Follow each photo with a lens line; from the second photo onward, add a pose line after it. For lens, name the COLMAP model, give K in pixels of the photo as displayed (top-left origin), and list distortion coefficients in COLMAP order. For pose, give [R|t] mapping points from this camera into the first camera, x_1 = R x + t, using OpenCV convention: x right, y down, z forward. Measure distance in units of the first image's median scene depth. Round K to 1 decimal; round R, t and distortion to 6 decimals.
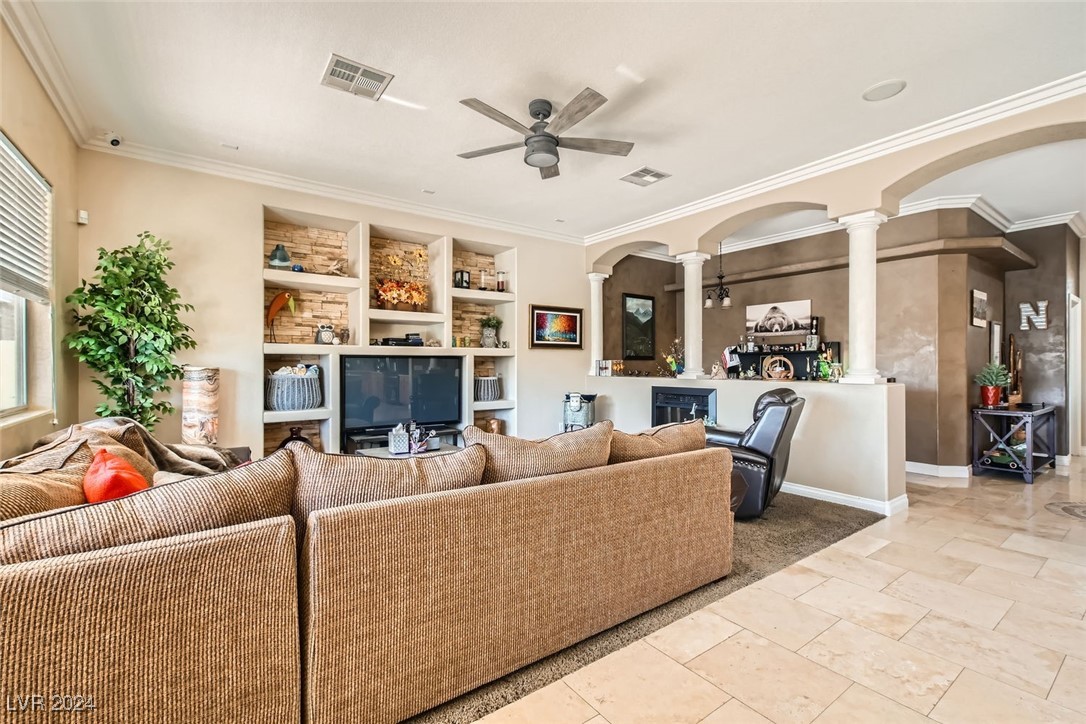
lens RADIAL K [[476.7, 0, 544.1], [0, 476.7, 357.7], [0, 0, 1]] dist [0.014549, 0.000043]
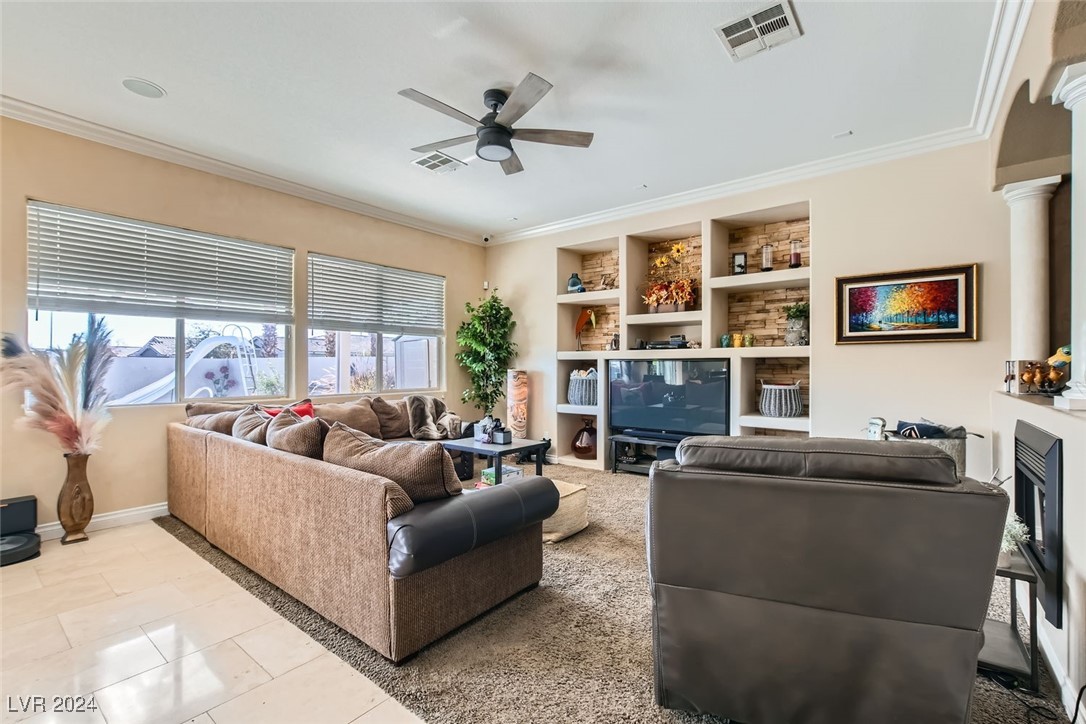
lens RADIAL K [[476.7, 0, 544.1], [0, 476.7, 357.7], [0, 0, 1]] dist [0.014549, 0.000043]
pose [[0.290245, -0.018084, -0.956782, 0.512048], [0.010439, 0.999822, -0.015731, 0.005175], [0.956896, -0.005422, 0.290382, 0.448234]]
